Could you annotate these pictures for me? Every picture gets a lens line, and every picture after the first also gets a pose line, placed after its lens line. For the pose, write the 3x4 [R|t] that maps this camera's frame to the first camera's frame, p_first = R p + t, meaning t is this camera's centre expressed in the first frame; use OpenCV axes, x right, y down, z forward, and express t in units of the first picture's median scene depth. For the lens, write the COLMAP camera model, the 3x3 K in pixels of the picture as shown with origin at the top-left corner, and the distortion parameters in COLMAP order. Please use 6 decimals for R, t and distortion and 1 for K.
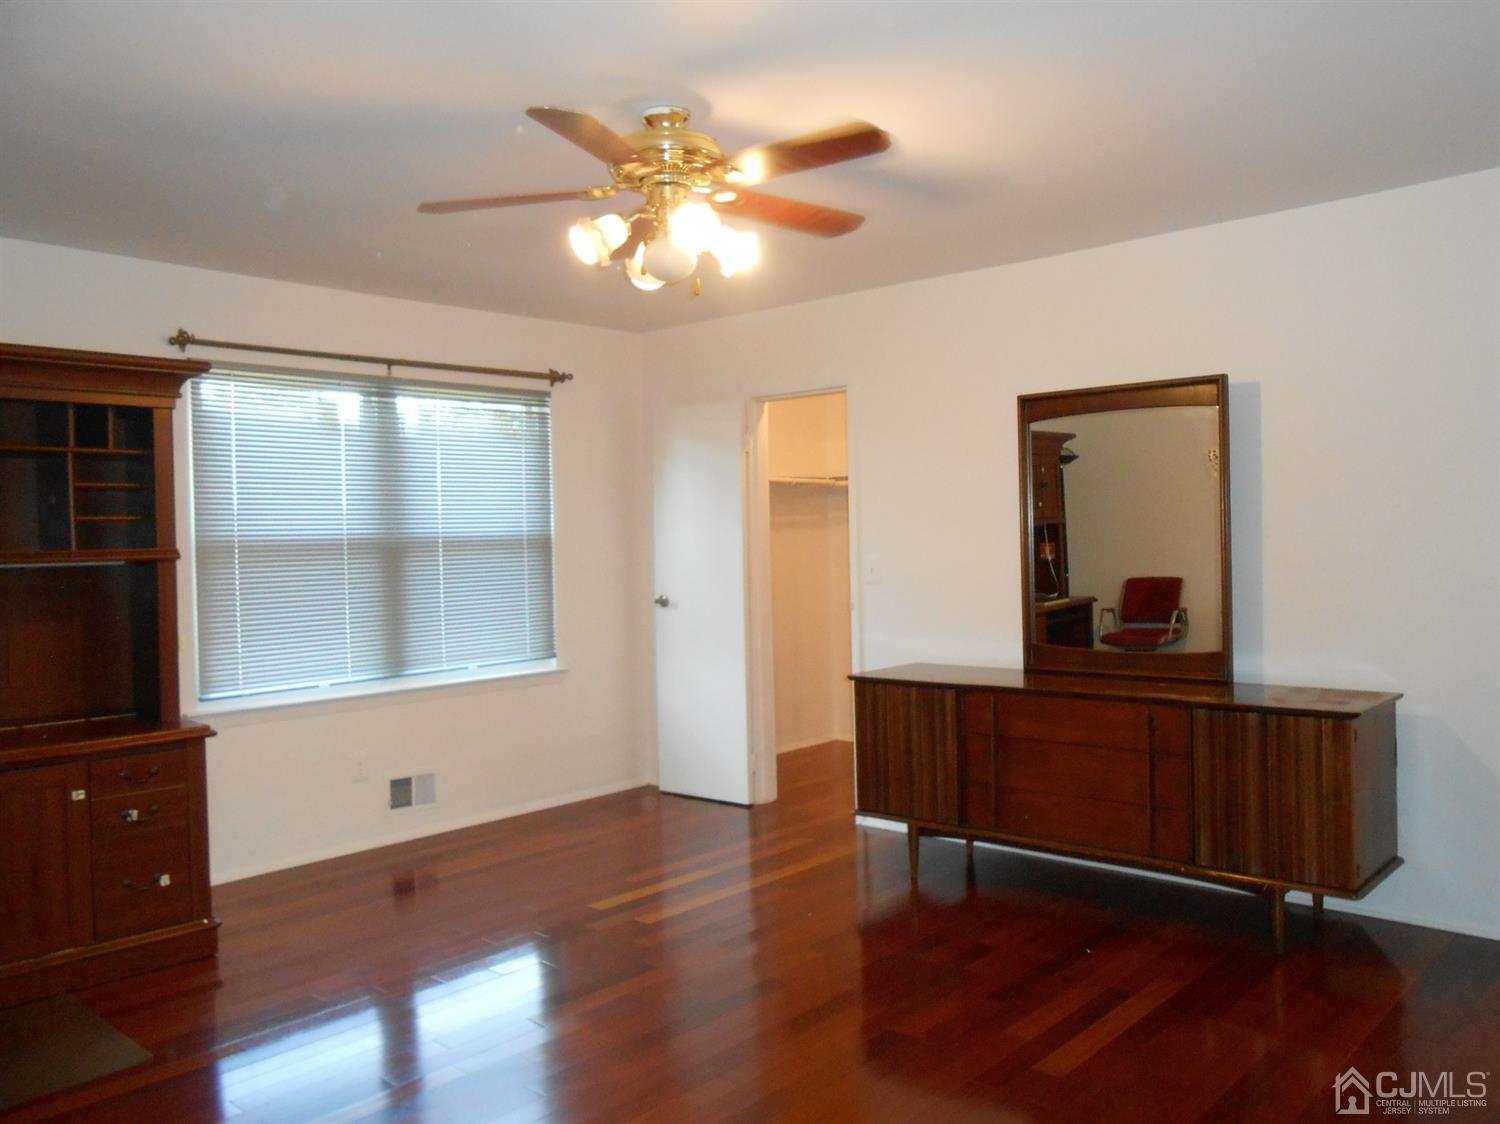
lens RADIAL K [[1165.8, 0, 760.8], [0, 1165.8, 561.9], [0, 0, 1]] dist [-0.016907, 0.000946]
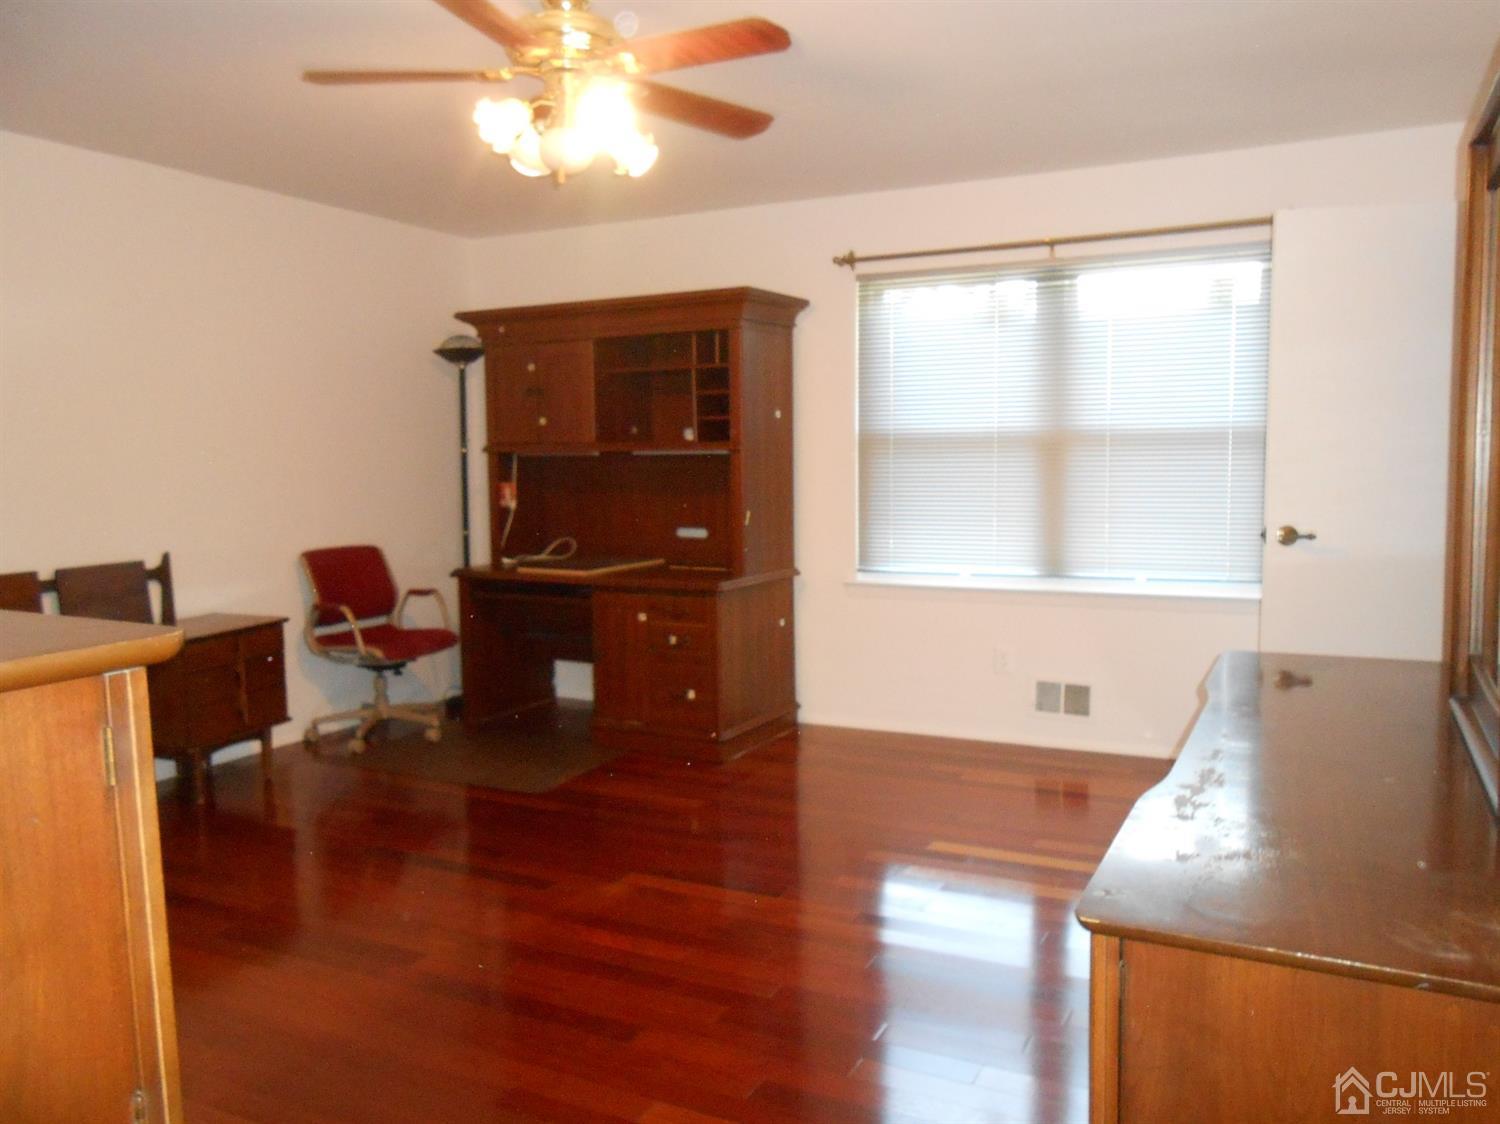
lens RADIAL K [[1165.8, 0, 760.8], [0, 1165.8, 561.9], [0, 0, 1]] dist [-0.016907, 0.000946]
pose [[0.270824, 0.108082, -0.956542, 0.554840], [-0.014263, 0.994018, 0.108278, -0.014379], [0.962523, -0.015682, 0.270745, 0.527802]]
